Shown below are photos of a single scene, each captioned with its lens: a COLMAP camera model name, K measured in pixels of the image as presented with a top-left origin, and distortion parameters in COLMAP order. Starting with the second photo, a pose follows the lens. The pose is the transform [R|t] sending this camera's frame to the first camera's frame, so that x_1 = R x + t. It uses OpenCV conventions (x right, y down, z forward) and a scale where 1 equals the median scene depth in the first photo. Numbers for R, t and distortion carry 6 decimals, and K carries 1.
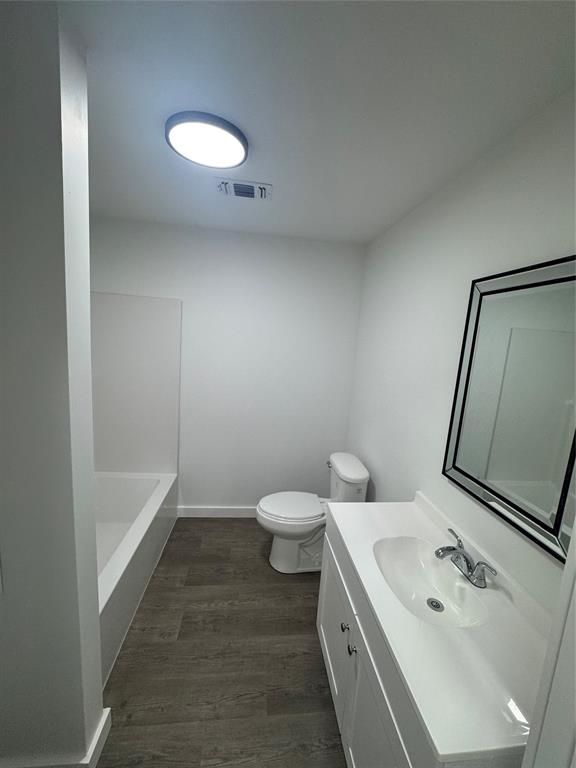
lens RADIAL K [[305.8, 0, 288.0], [0, 305.8, 384.0], [0, 0, 1]] dist [-0.004118, -0.000010]
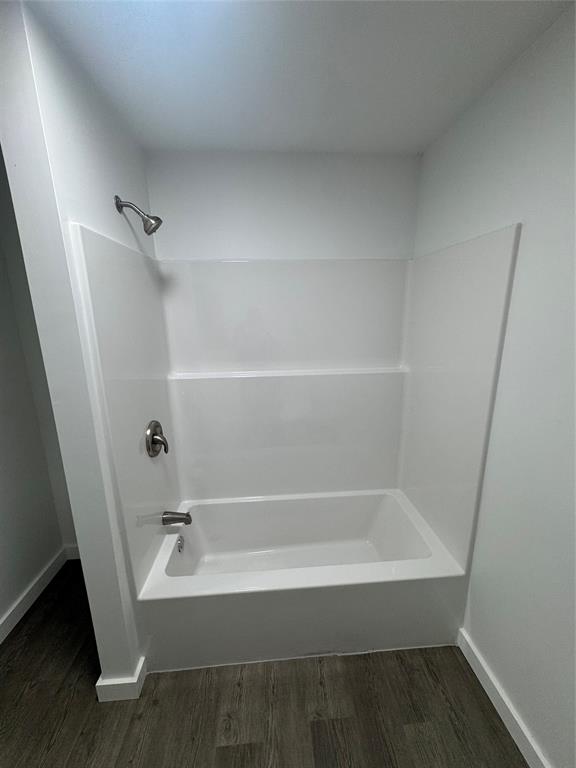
lens RADIAL K [[305.8, 0, 288.0], [0, 305.8, 384.0], [0, 0, 1]] dist [-0.004118, -0.000010]
pose [[-0.037625, 0.154935, -0.987208, 0.147551], [-0.140920, 0.977212, 0.158737, -0.076693], [0.989306, 0.145090, -0.014934, 0.858338]]
